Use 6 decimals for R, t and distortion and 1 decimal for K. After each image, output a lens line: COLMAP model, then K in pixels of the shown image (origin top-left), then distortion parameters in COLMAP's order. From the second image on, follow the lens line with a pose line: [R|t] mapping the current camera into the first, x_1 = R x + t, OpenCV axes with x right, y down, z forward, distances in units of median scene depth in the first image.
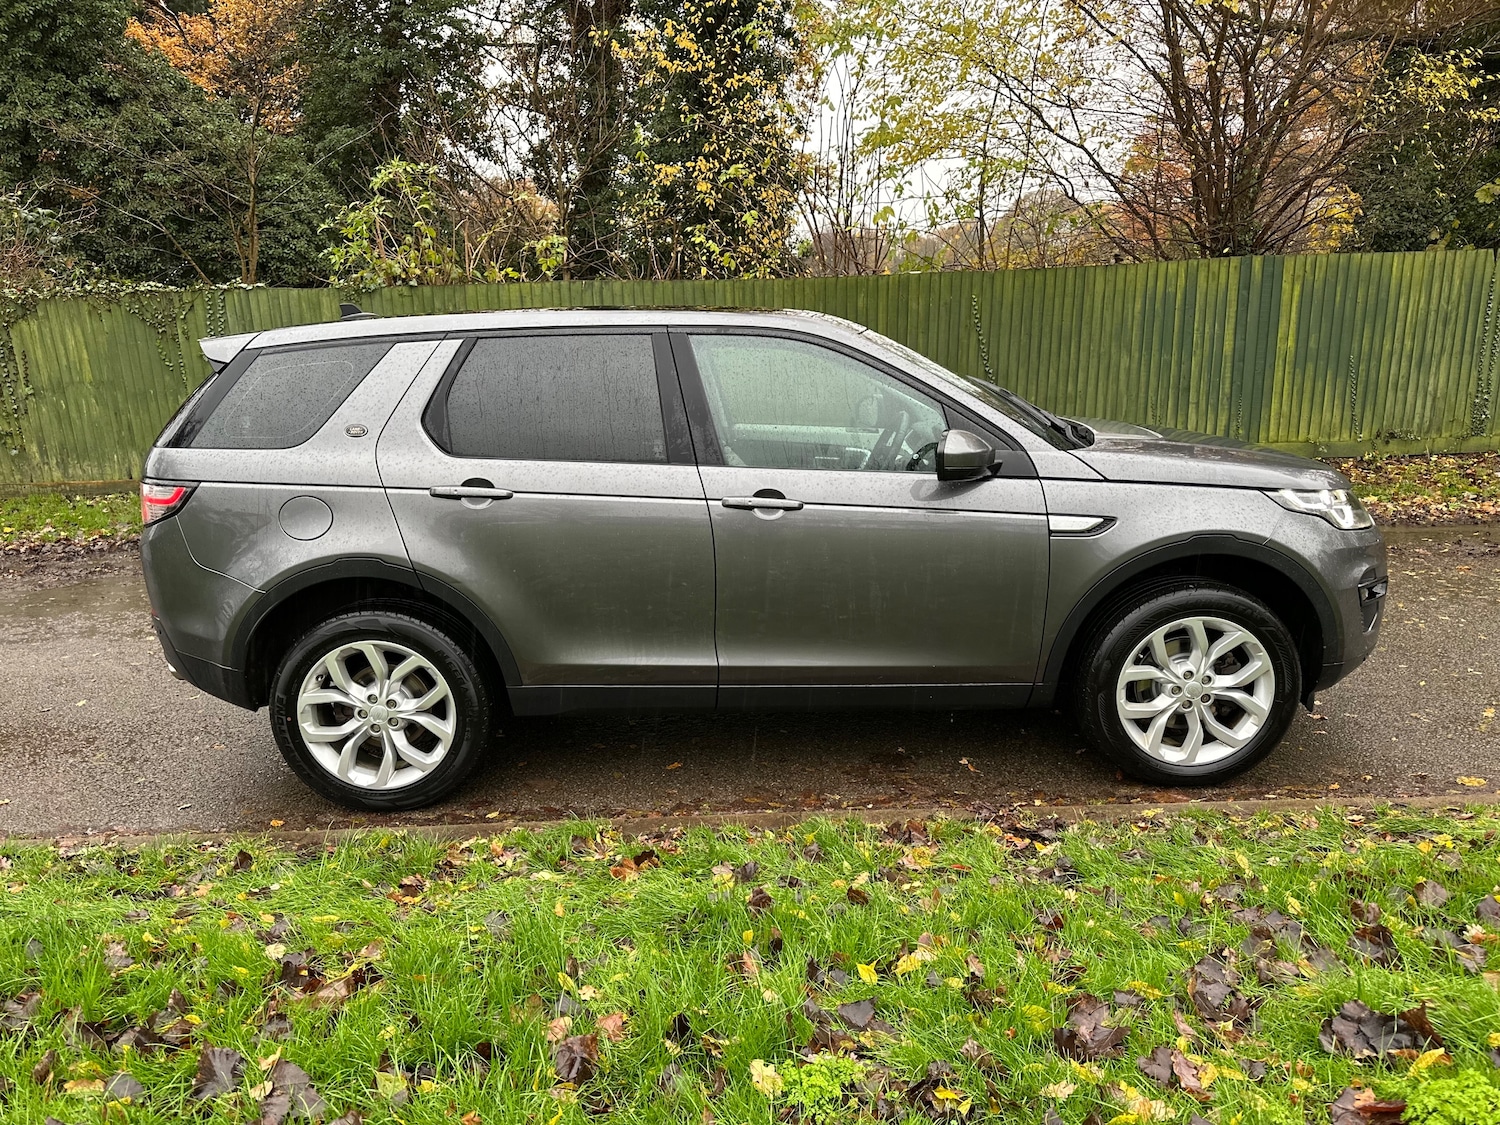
lens RADIAL K [[1078.0, 0, 750.0], [0, 1078.0, 562.5], [0, 0, 1]] dist [0.036315, -0.032145]
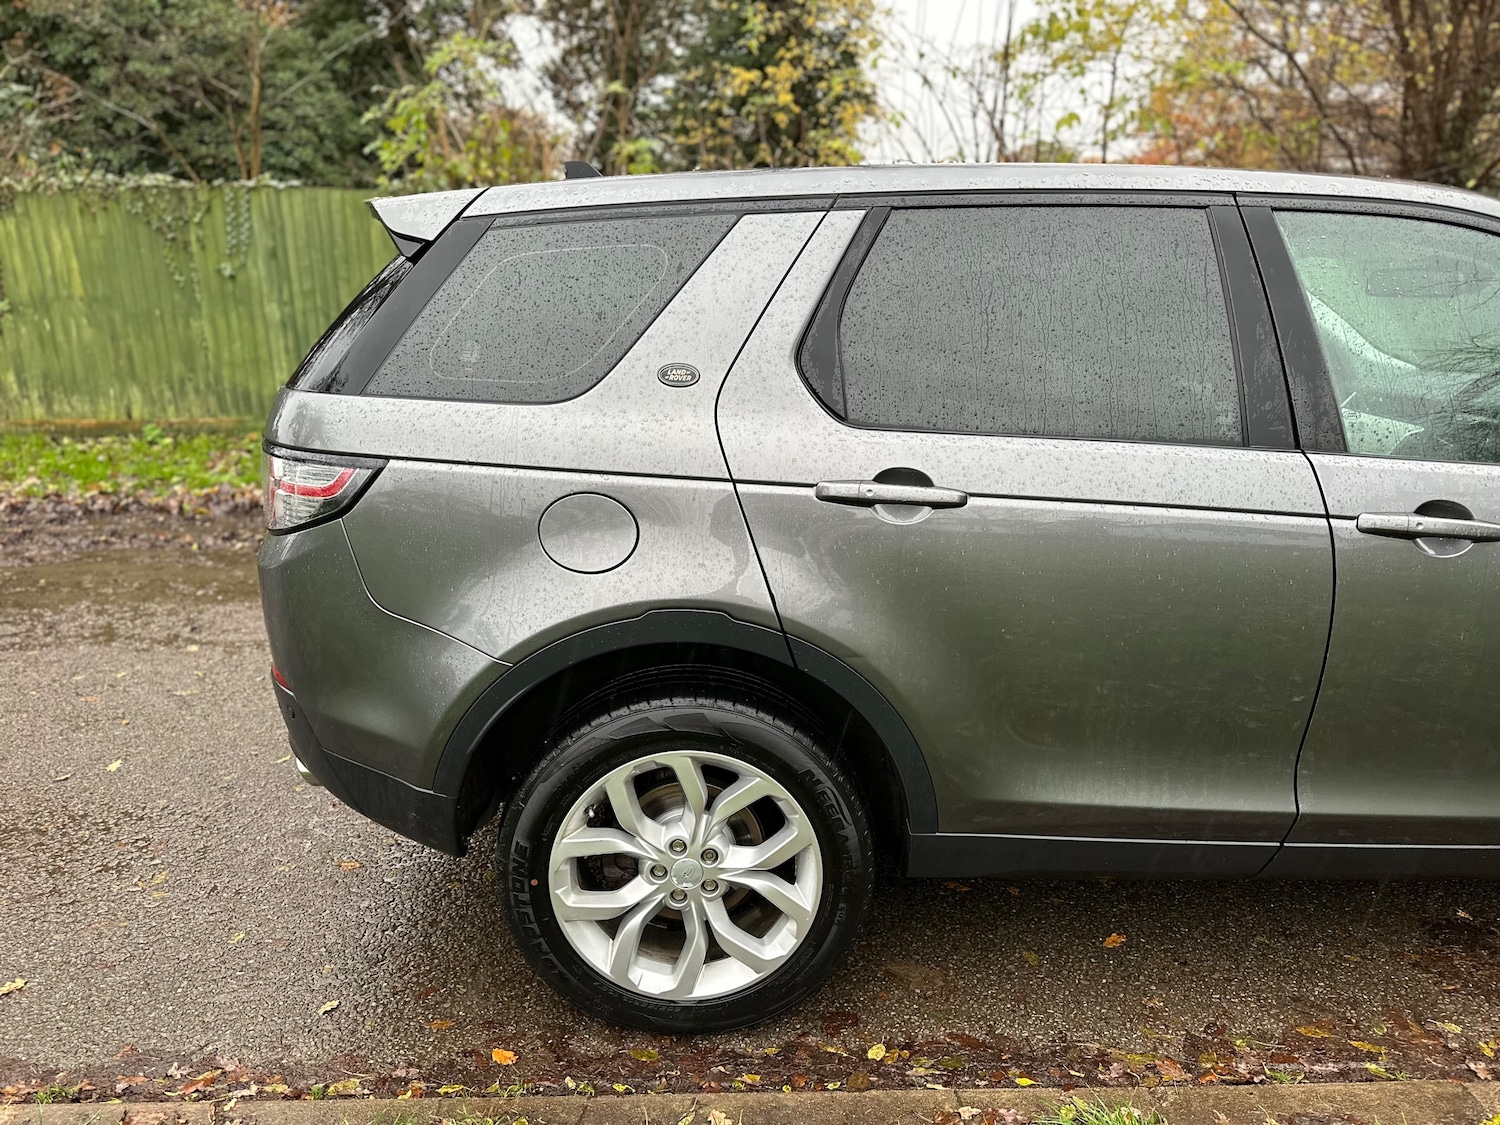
lens RADIAL K [[1078.0, 0, 750.0], [0, 1078.0, 562.5], [0, 0, 1]] dist [0.036315, -0.032145]
pose [[0.999291, 0.025302, 0.027898, -0.146201], [-0.026565, 0.998595, 0.045854, -0.022381], [-0.026698, -0.046563, 0.998559, 0.194222]]
